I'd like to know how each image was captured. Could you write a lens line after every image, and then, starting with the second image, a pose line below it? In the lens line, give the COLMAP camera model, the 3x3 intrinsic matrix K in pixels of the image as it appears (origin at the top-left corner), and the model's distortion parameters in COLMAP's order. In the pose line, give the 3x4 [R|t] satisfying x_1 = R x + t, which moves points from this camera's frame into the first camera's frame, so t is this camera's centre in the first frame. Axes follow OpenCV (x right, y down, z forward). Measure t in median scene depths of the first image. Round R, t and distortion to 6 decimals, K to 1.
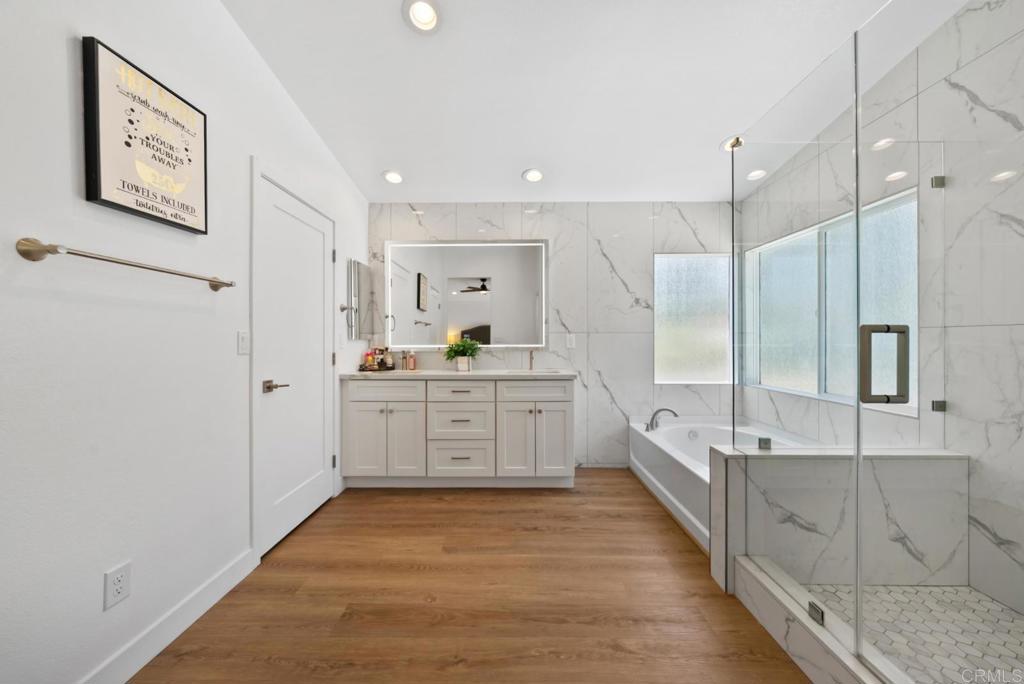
lens RADIAL K [[353.5, 0, 510.0], [0, 353.5, 342.5], [0, 0, 1]] dist [-0.004164, -0.000020]
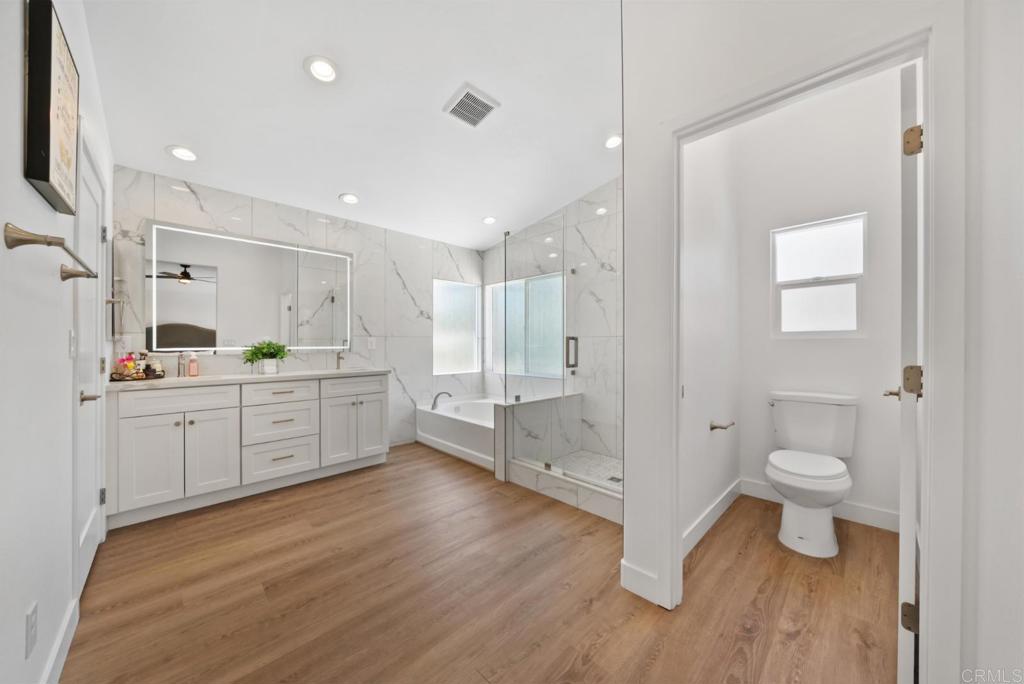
lens RADIAL K [[353.5, 0, 510.0], [0, 353.5, 342.5], [0, 0, 1]] dist [-0.004164, -0.000020]
pose [[0.706660, 0.002972, 0.707547, -0.398313], [0.002685, 0.999973, -0.006882, 0.003203], [-0.707548, 0.006763, 0.706633, -0.186799]]
